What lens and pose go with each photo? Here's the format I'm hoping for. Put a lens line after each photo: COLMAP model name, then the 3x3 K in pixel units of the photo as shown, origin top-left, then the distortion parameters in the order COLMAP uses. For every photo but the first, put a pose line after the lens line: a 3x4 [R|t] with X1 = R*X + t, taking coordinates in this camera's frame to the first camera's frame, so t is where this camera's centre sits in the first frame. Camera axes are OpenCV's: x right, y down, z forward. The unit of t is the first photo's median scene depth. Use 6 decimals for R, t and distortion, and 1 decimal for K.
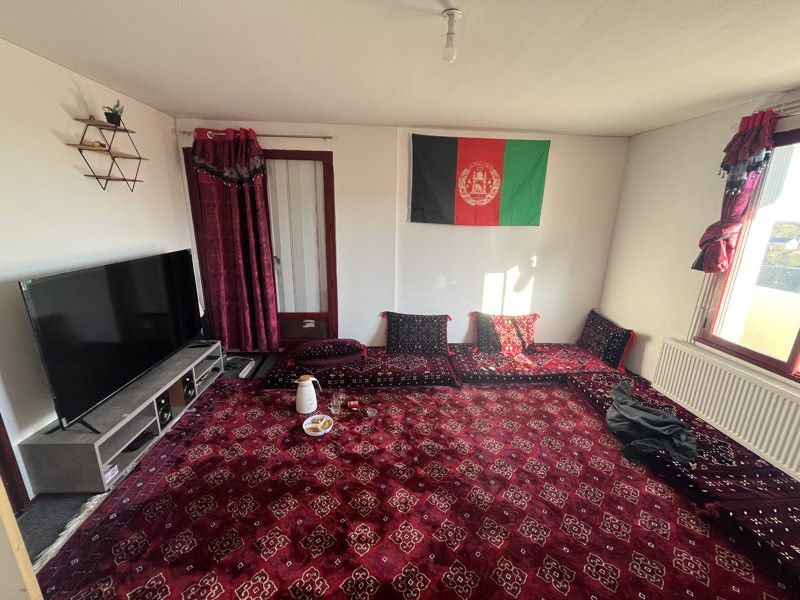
lens RADIAL K [[327.5, 0, 400.0], [0, 327.5, 300.0], [0, 0, 1]] dist [-0.001377, 0.000096]
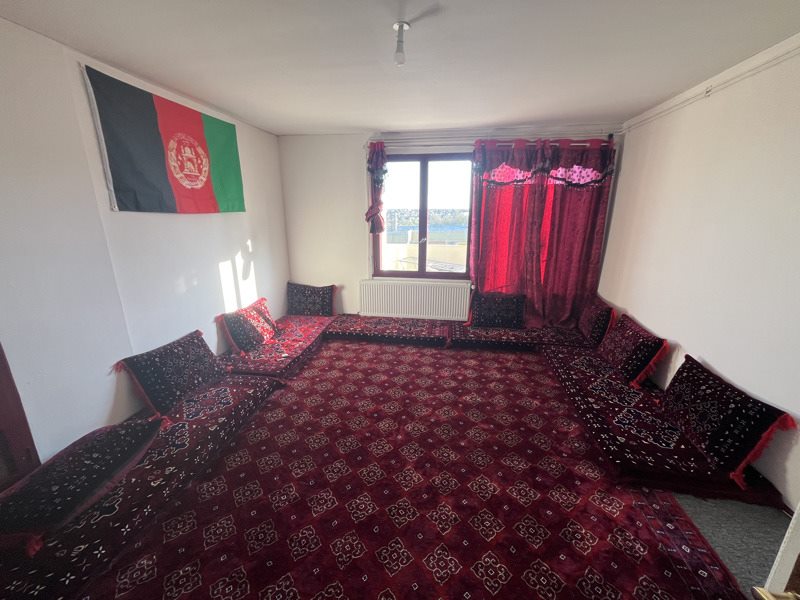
lens RADIAL K [[327.5, 0, 400.0], [0, 327.5, 300.0], [0, 0, 1]] dist [-0.001377, 0.000096]
pose [[0.217062, -0.280749, 0.934914, -0.501087], [0.257779, 0.940237, 0.222497, -0.076857], [-0.941506, 0.192705, 0.276461, 0.345466]]
